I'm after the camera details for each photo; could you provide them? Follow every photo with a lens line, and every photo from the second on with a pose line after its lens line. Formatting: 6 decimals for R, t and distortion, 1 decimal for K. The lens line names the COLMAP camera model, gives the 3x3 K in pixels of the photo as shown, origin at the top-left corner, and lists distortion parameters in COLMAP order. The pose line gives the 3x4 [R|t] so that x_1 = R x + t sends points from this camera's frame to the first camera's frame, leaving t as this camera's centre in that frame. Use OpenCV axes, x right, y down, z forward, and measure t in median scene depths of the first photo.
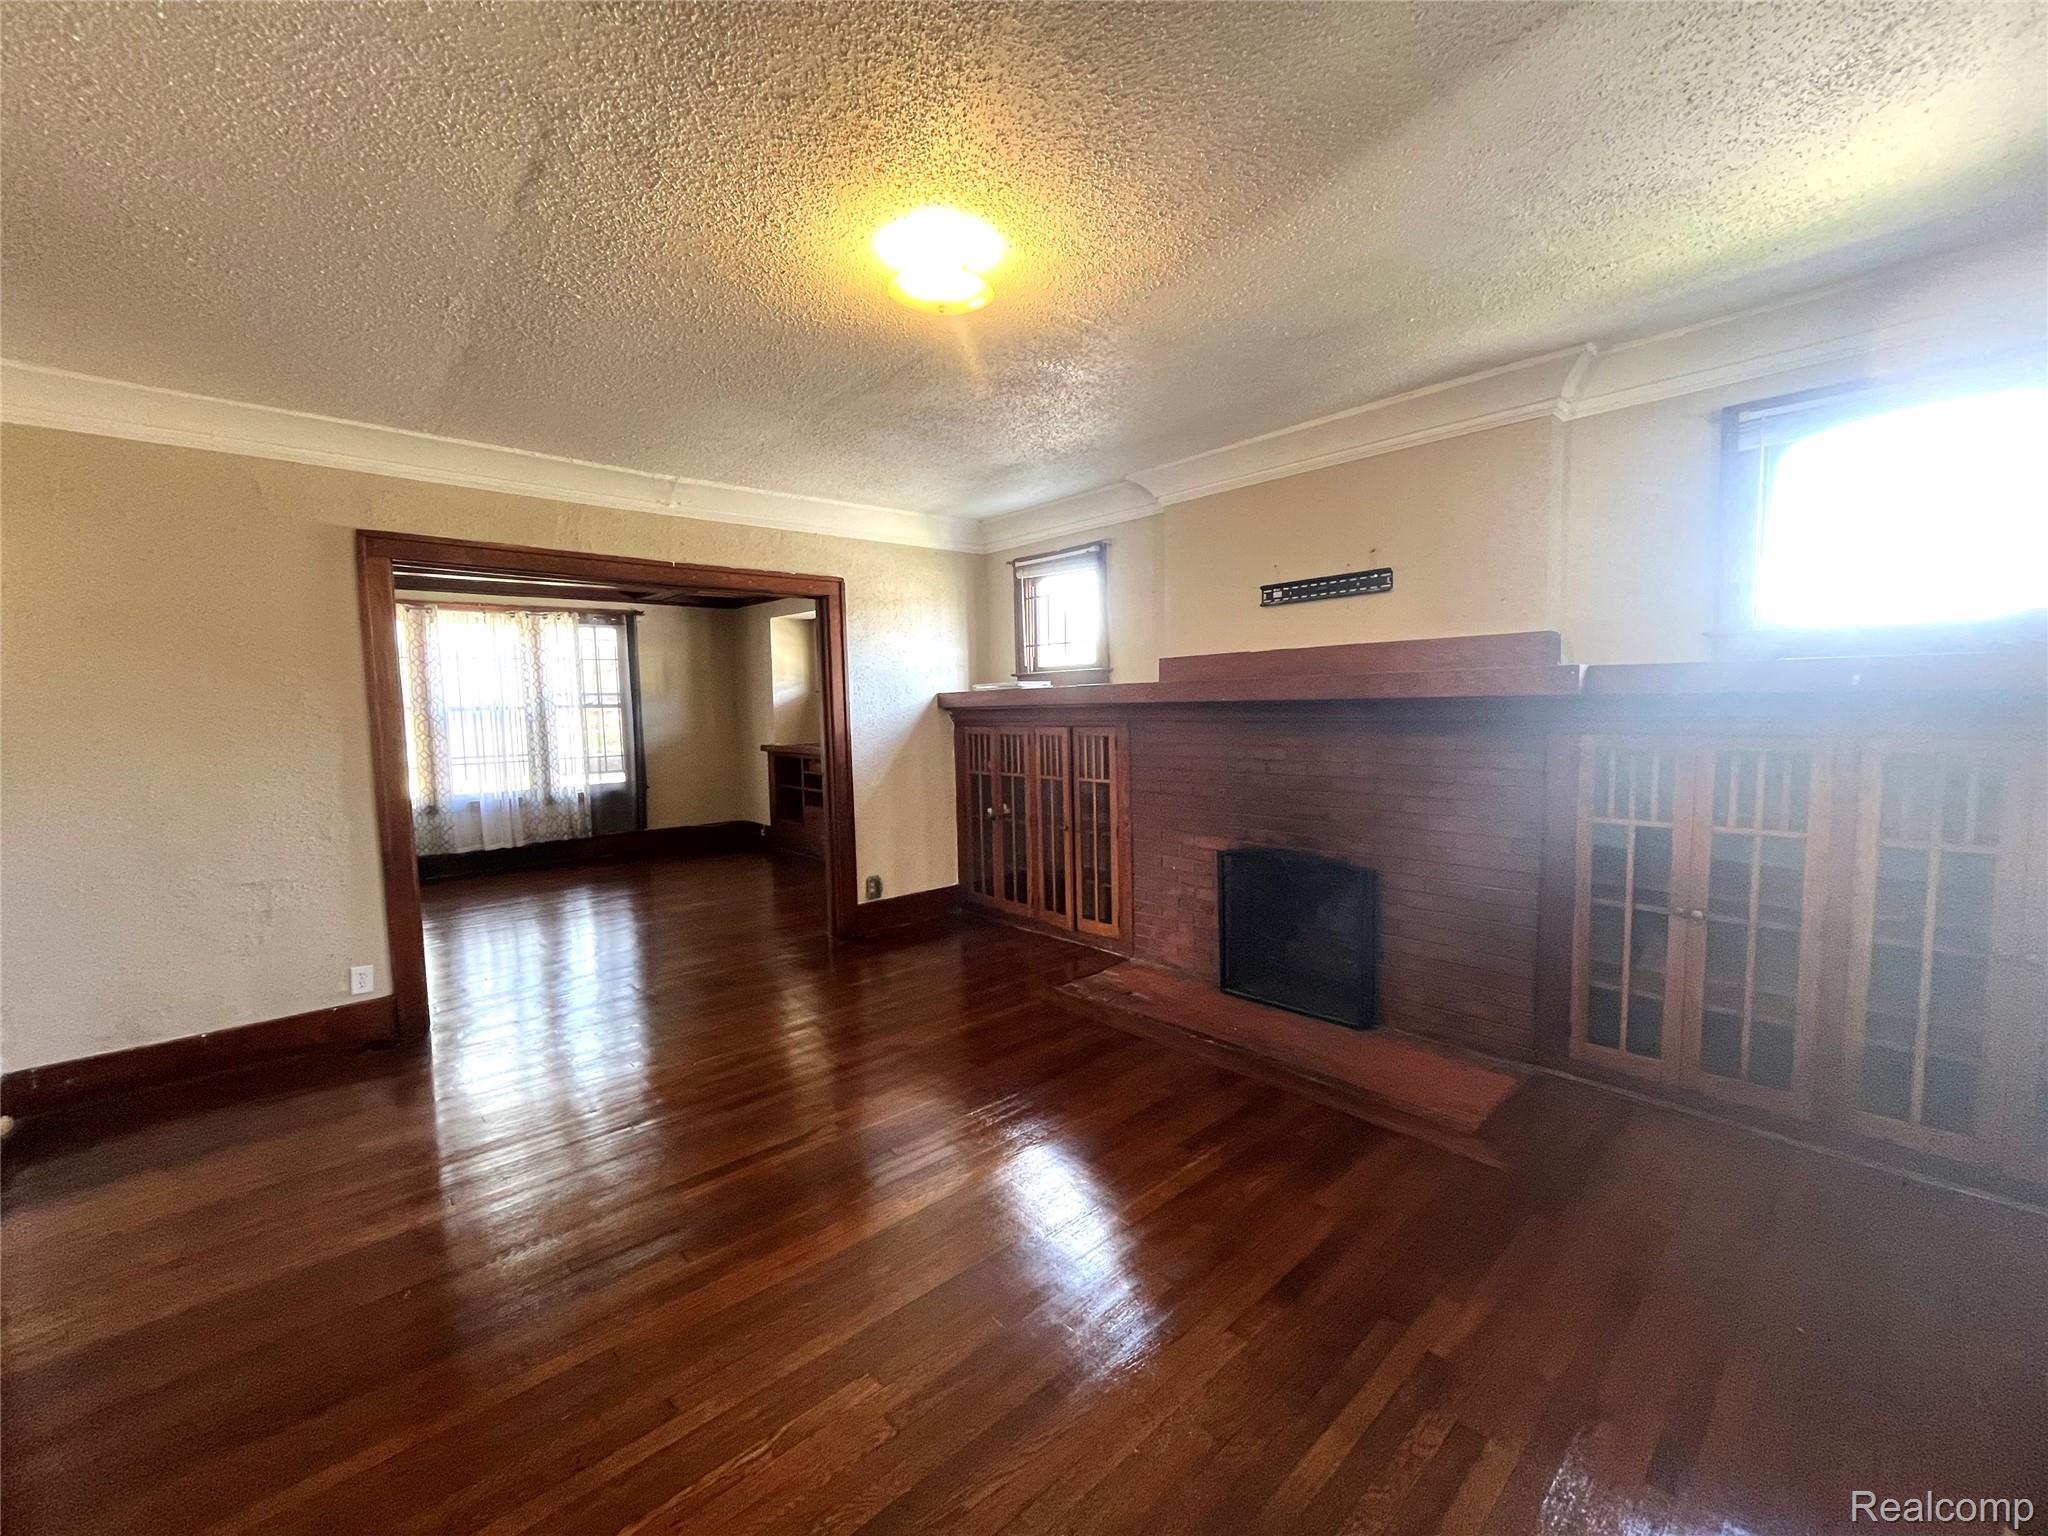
lens RADIAL K [[833.2, 0, 1024.0], [0, 833.2, 768.0], [0, 0, 1]] dist [-0.000257, 0.000349]
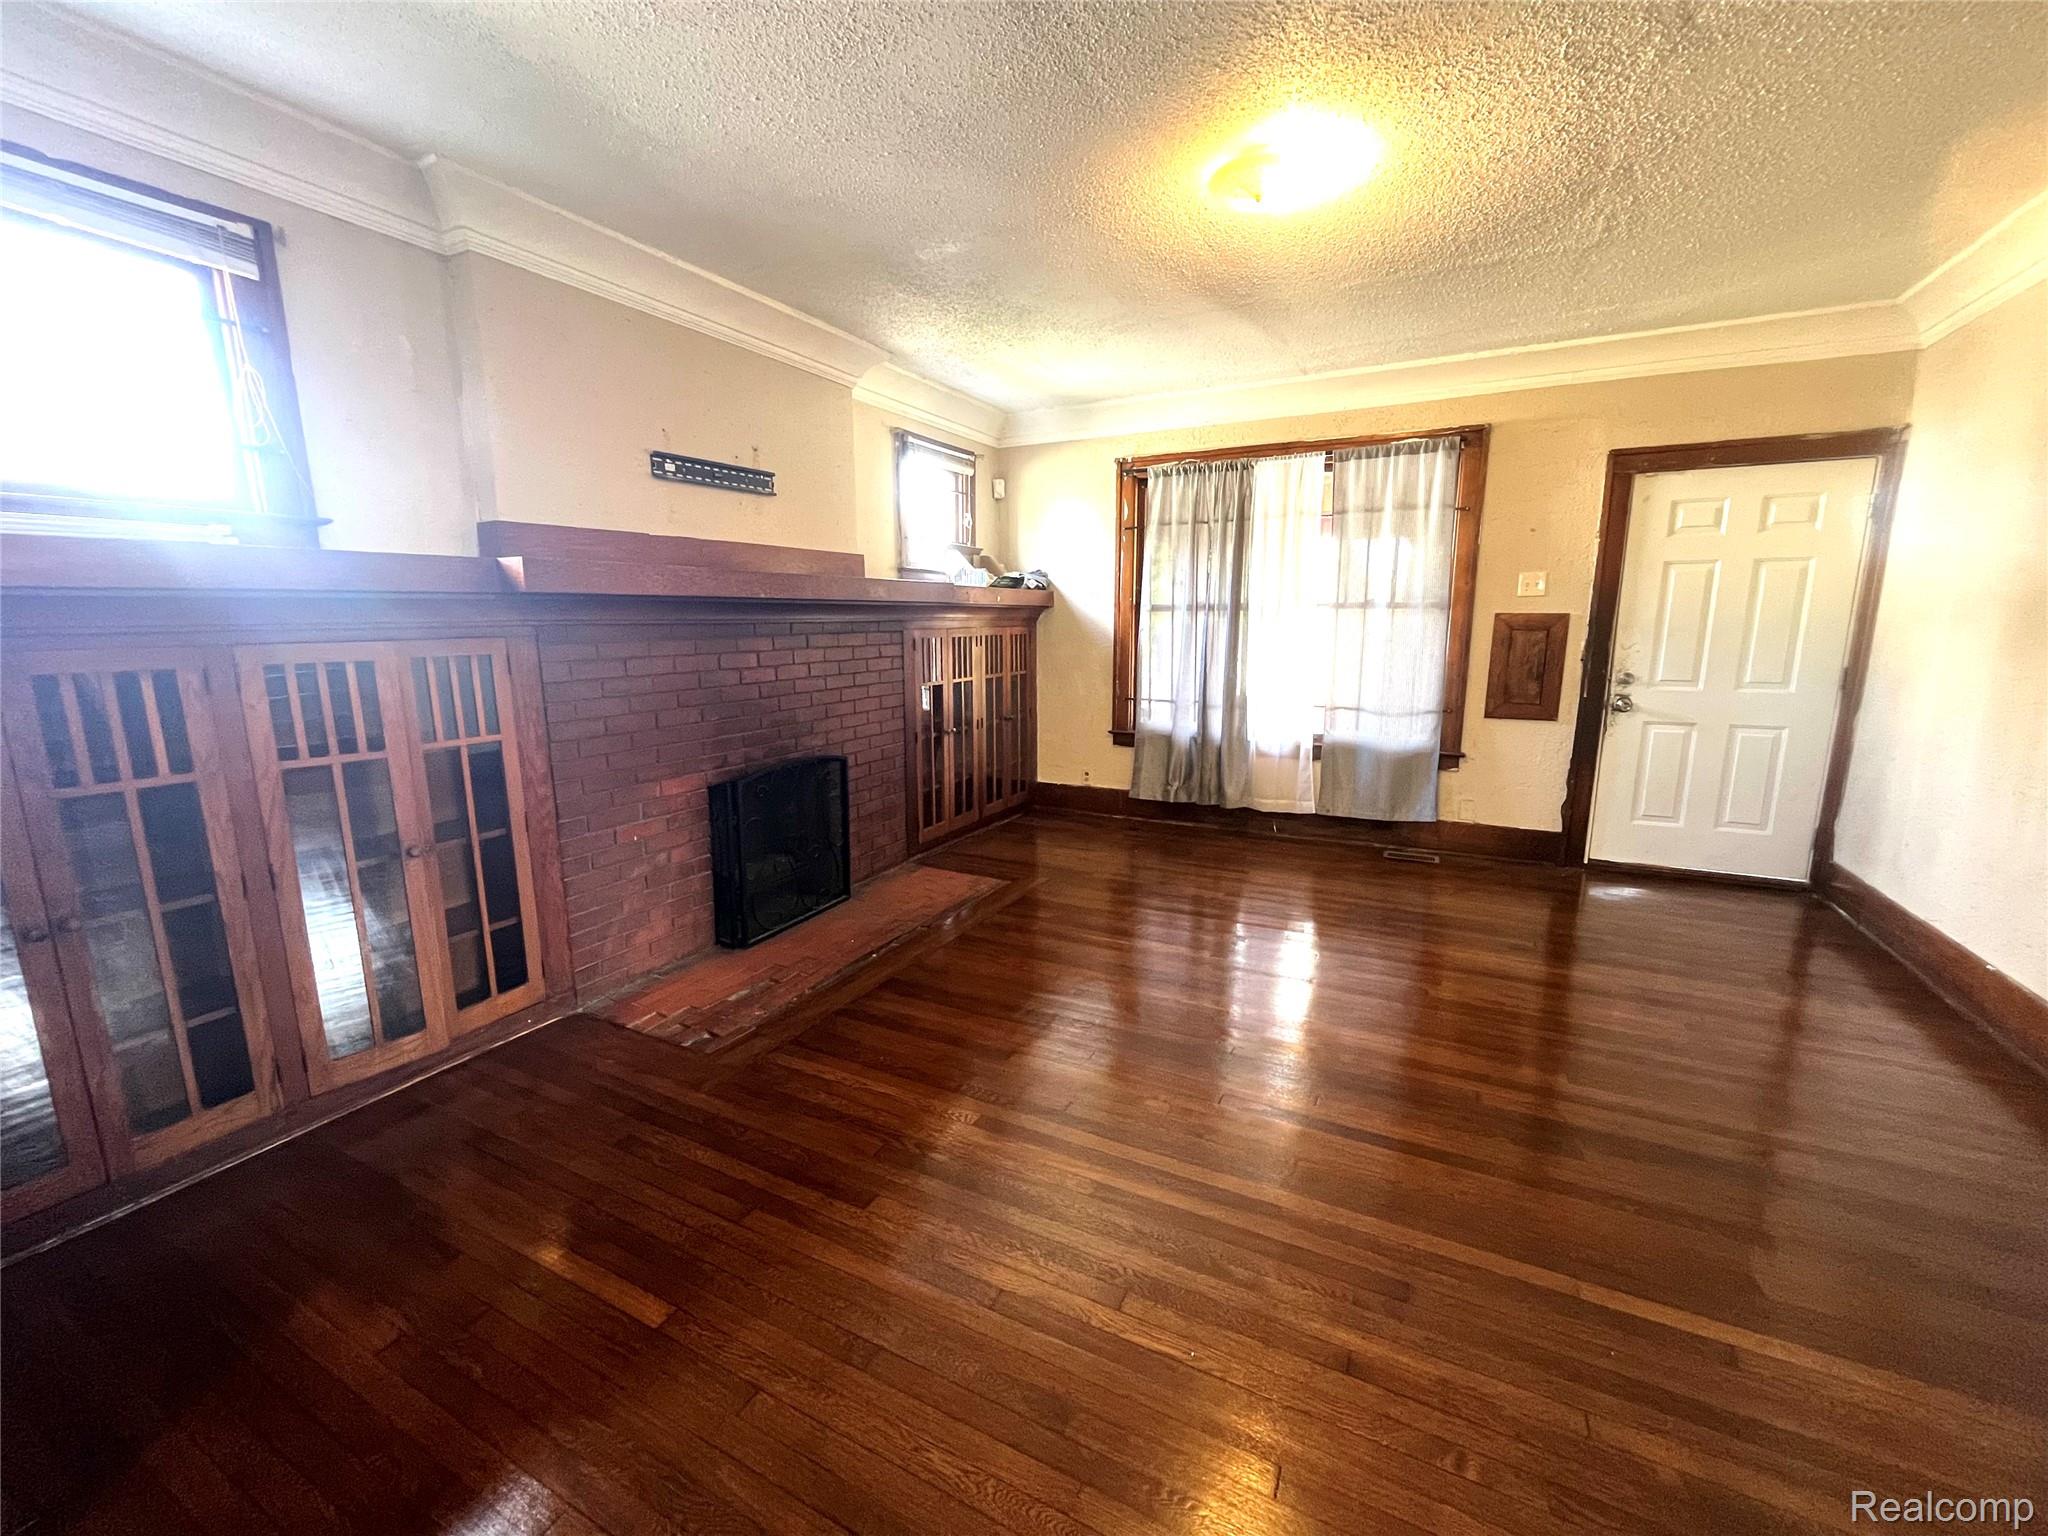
lens RADIAL K [[833.2, 0, 1024.0], [0, 833.2, 768.0], [0, 0, 1]] dist [-0.000257, 0.000349]
pose [[-0.334777, -0.145078, 0.931062, -0.370072], [0.088788, 0.978824, 0.184446, -0.024115], [-0.938105, 0.144415, -0.314806, 0.588058]]
